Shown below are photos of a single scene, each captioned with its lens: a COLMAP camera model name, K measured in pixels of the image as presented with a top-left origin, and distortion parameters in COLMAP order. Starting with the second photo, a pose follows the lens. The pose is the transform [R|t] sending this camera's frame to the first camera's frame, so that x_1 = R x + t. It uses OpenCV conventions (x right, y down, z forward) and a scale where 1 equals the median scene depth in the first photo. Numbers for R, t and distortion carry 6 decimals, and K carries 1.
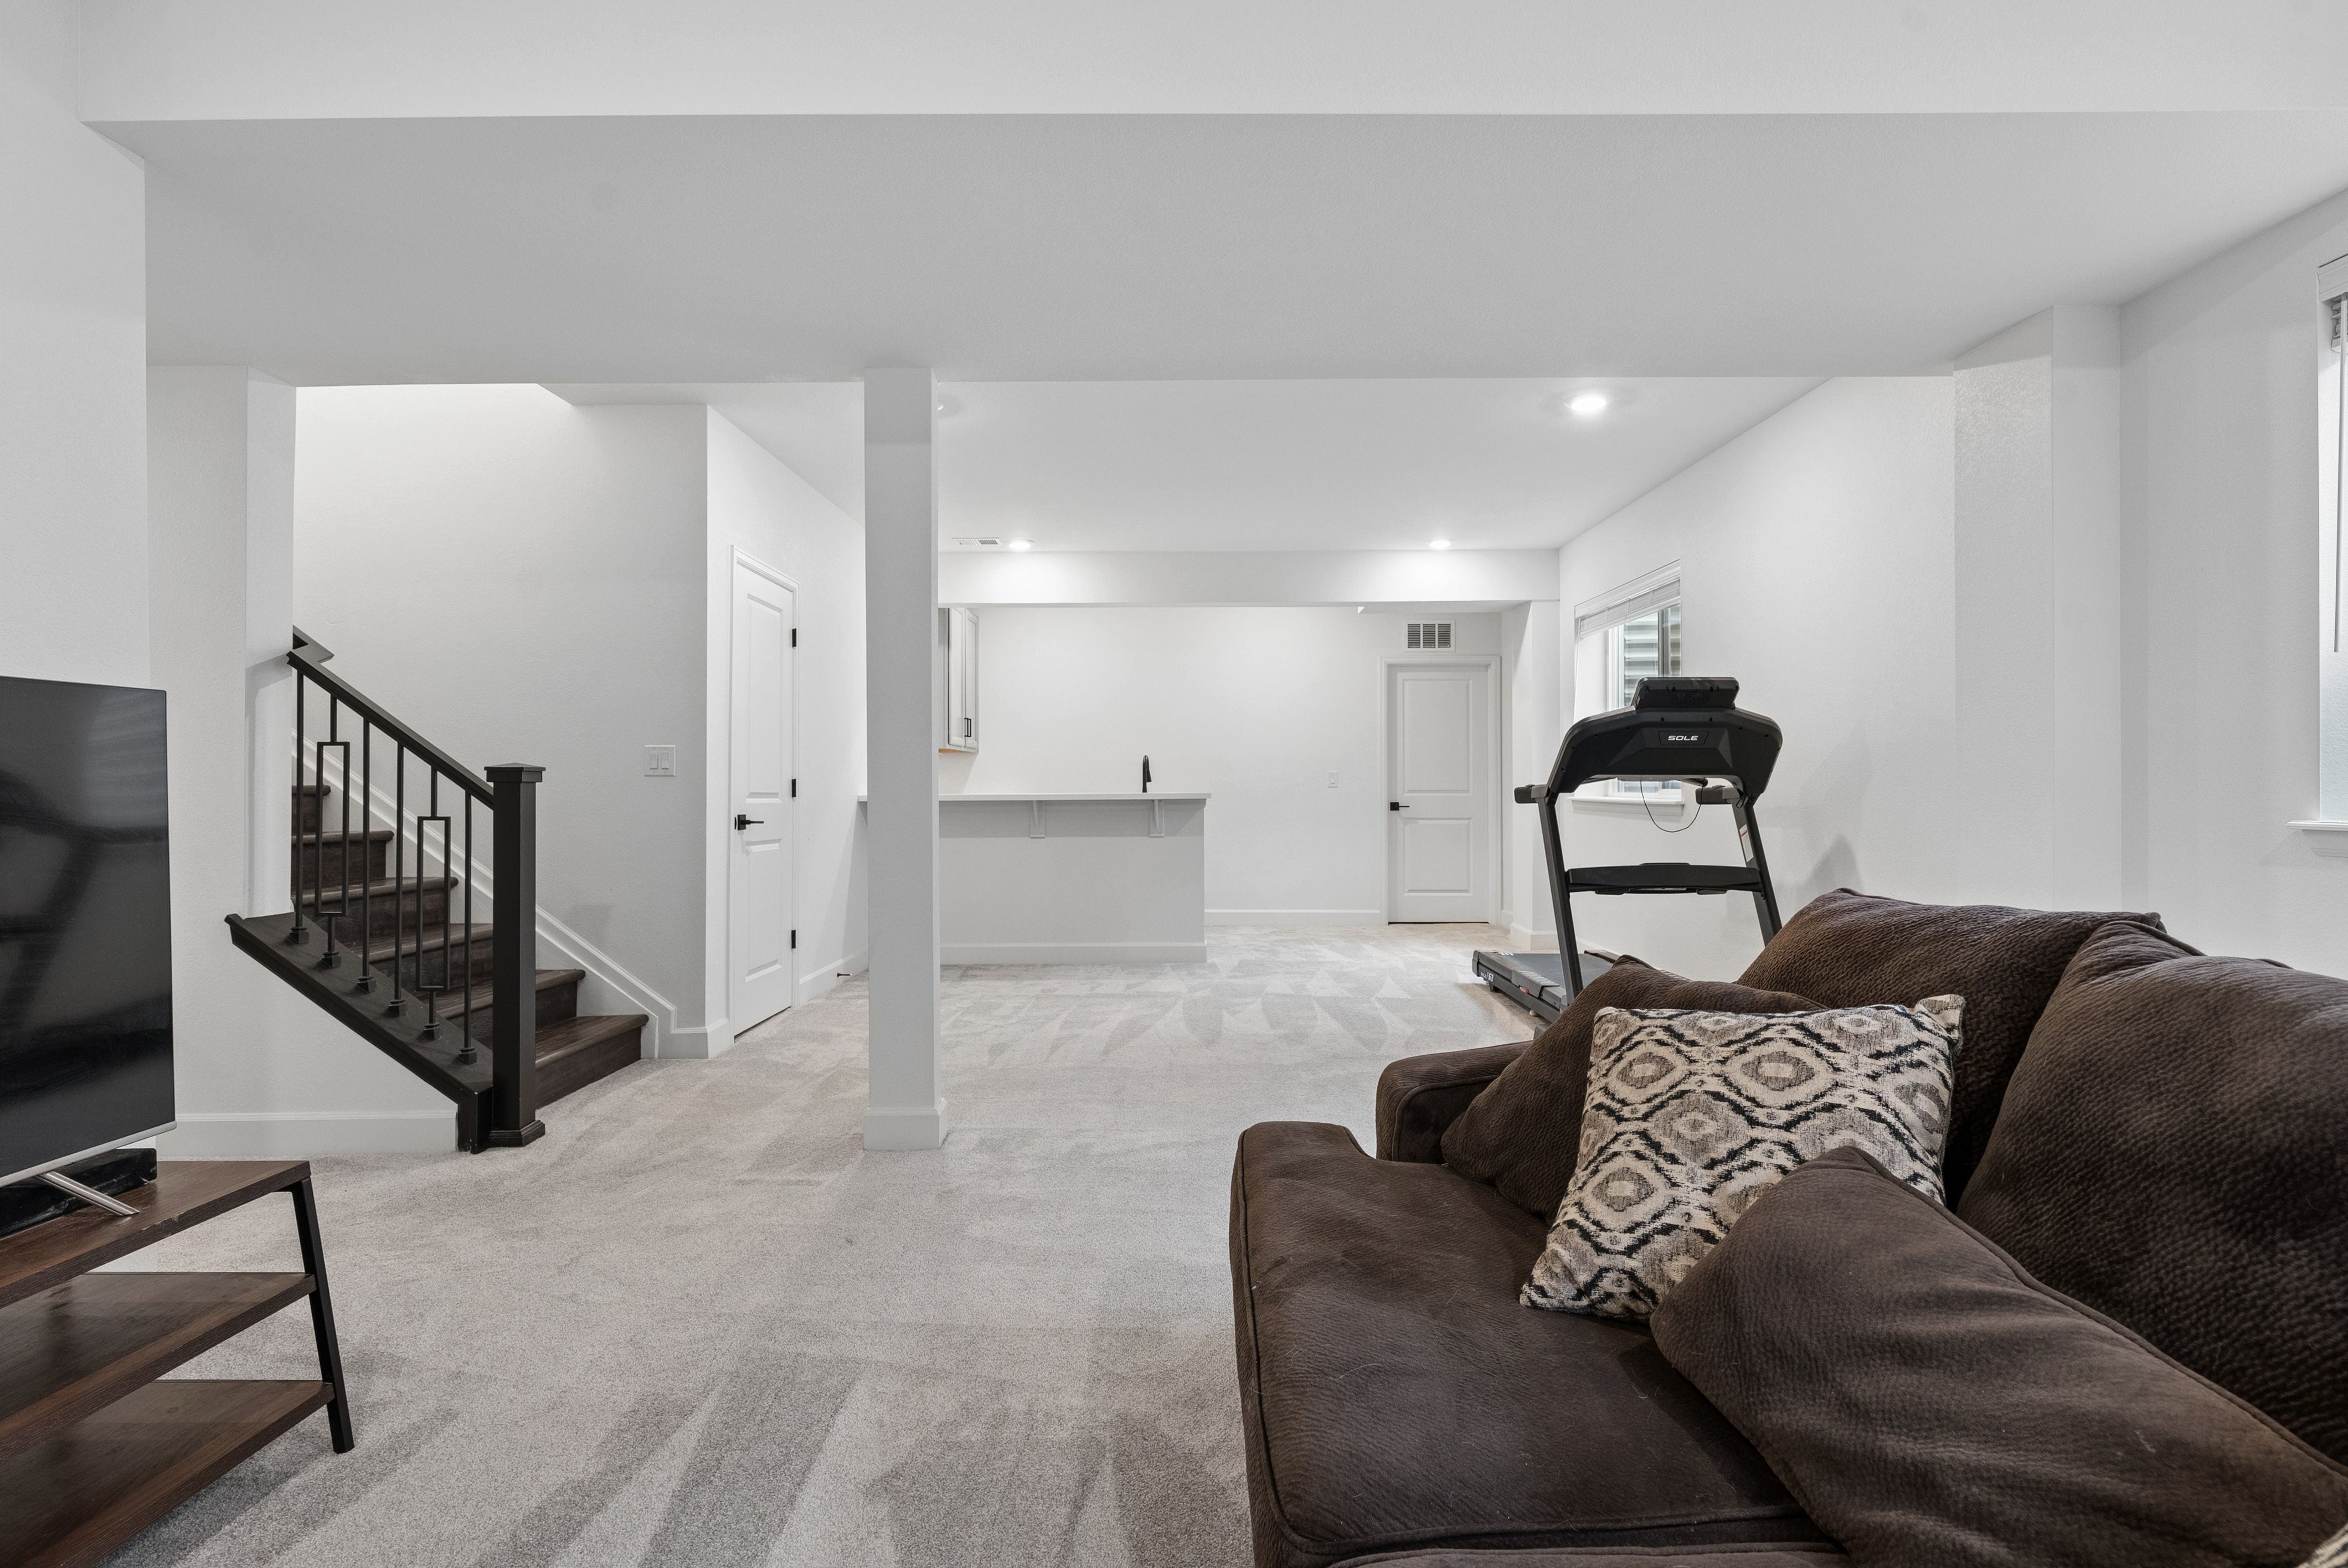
lens RADIAL K [[1125.0, 0, 1174.0], [0, 1125.0, 784.0], [0, 0, 1]] dist [0.000366, 0.000006]
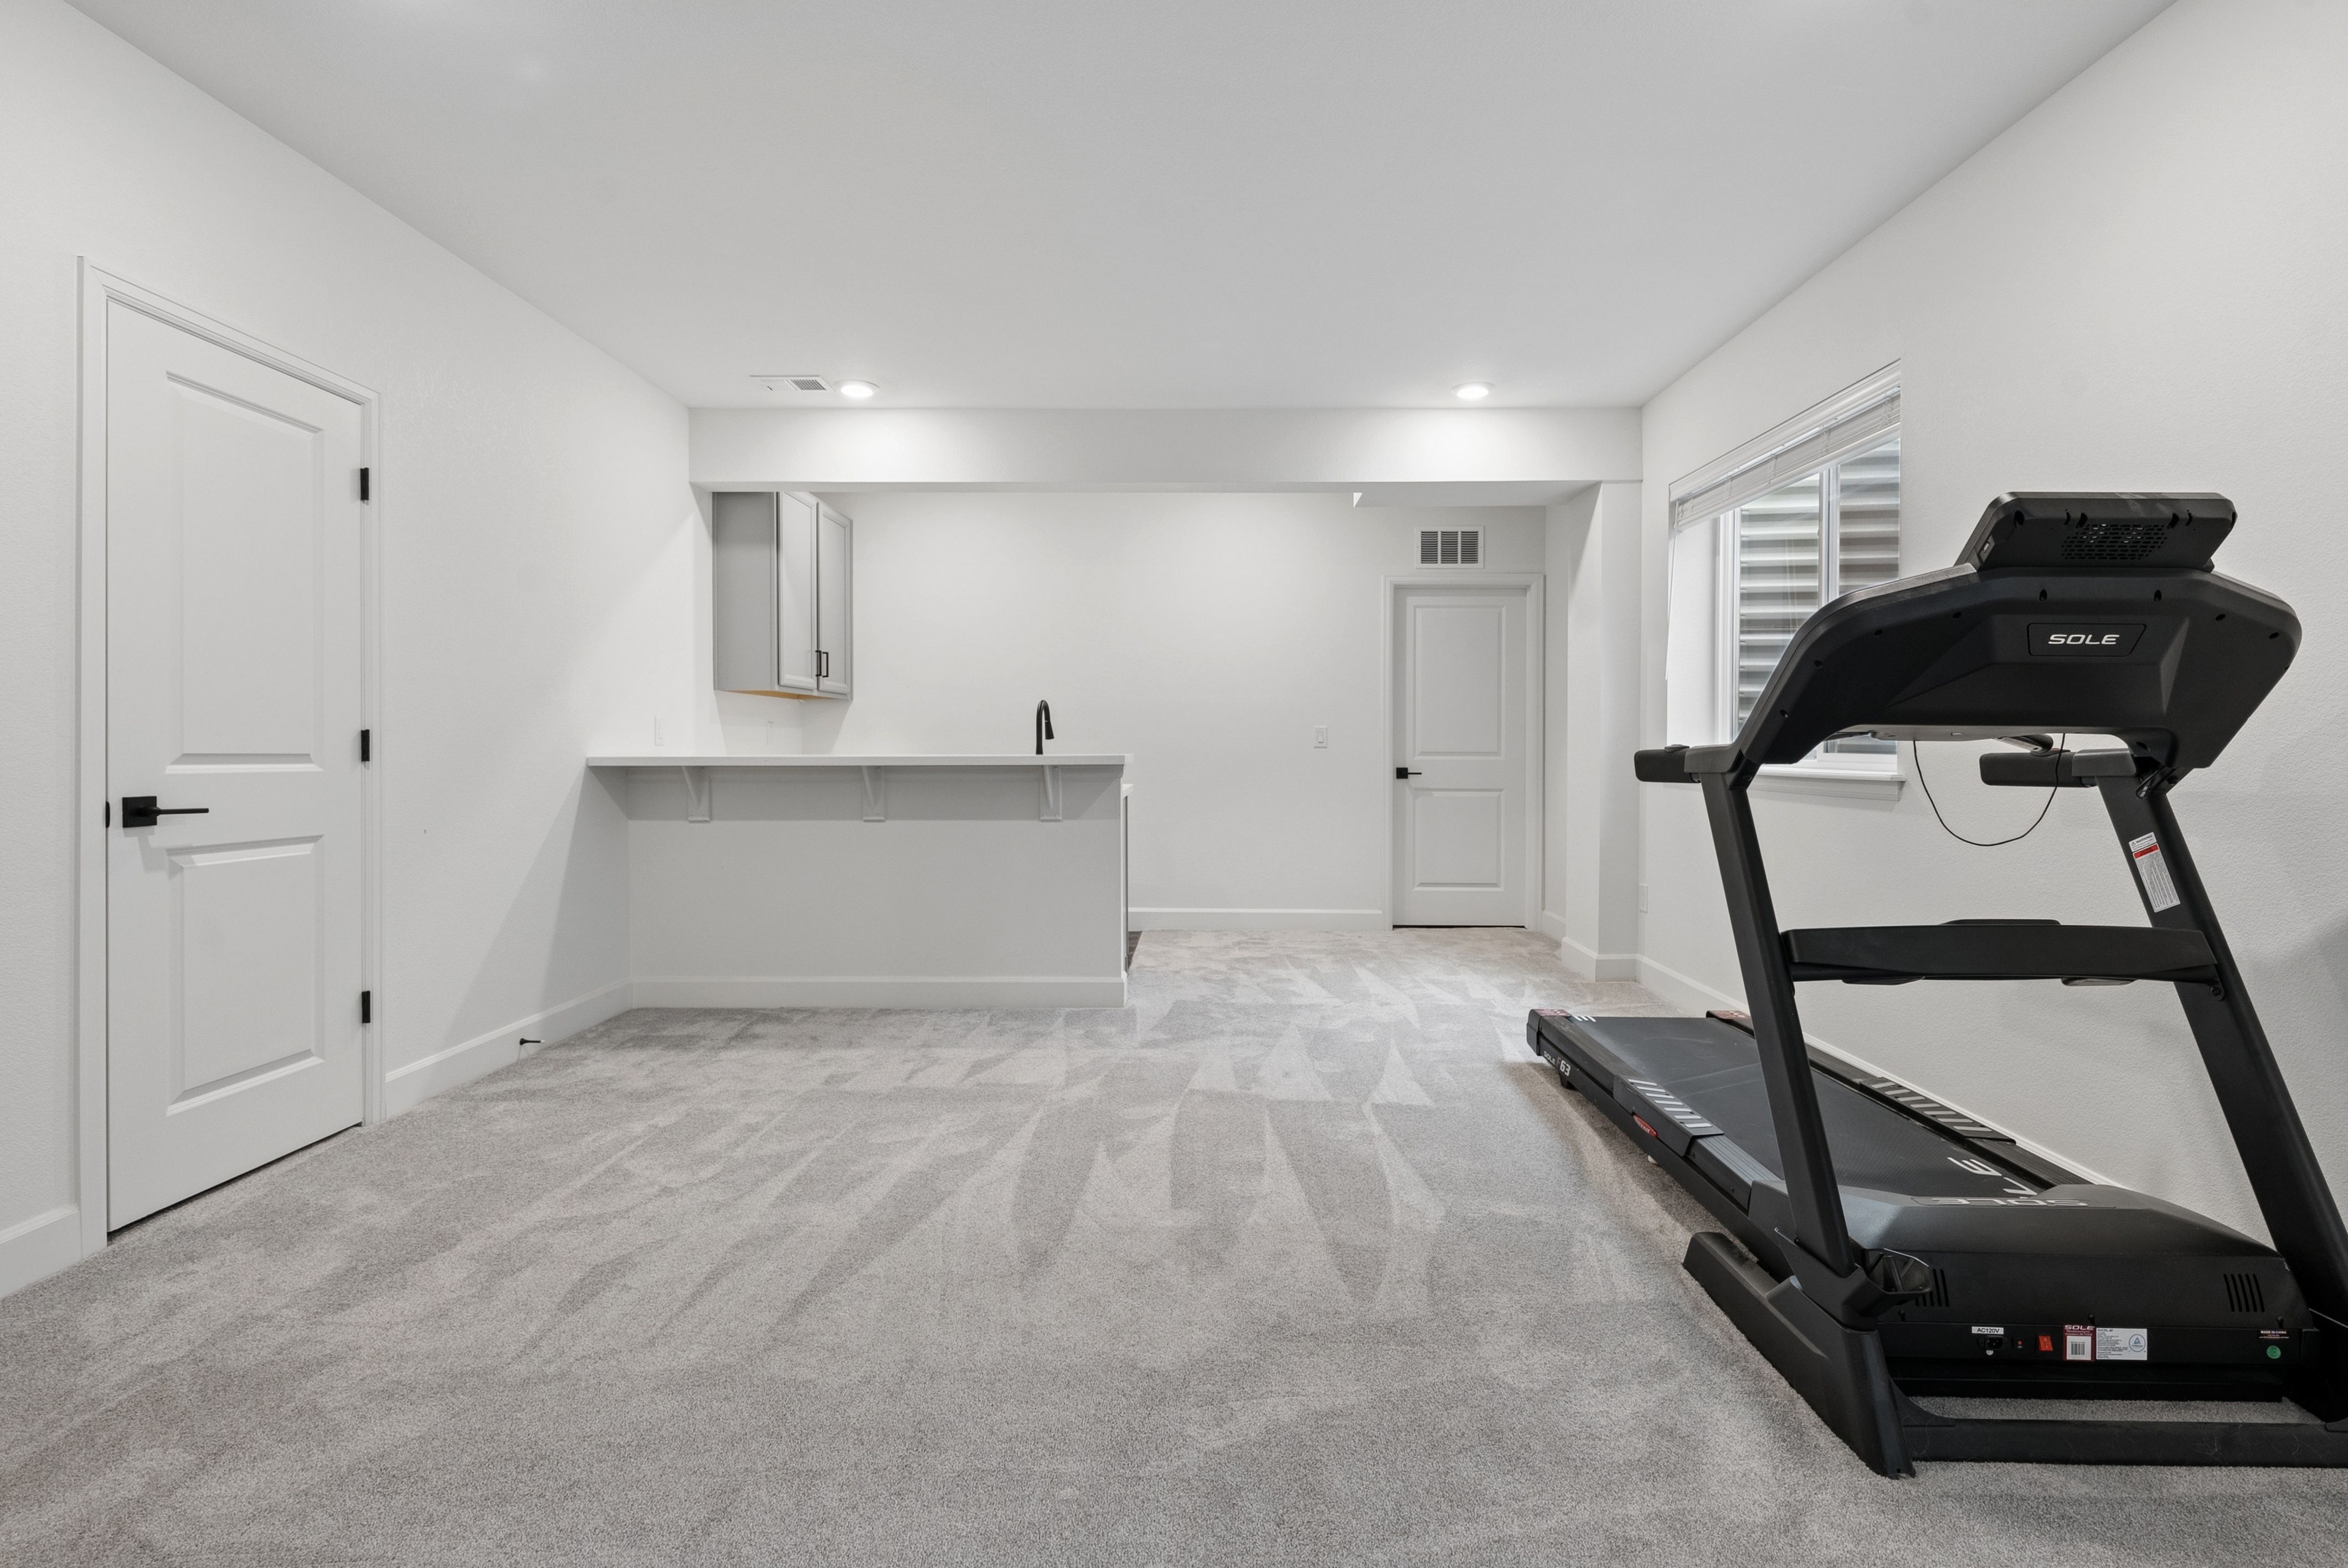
lens RADIAL K [[1110.0, 0, 1183.9], [0, 1110.0, 754.3], [0, 0, 1]] dist [-0.000077, 0.000039]
pose [[0.999986, 0.004622, 0.002532, 0.064039], [-0.004648, 0.999936, 0.010353, 0.000176], [-0.002484, -0.010365, 0.999943, 0.343454]]
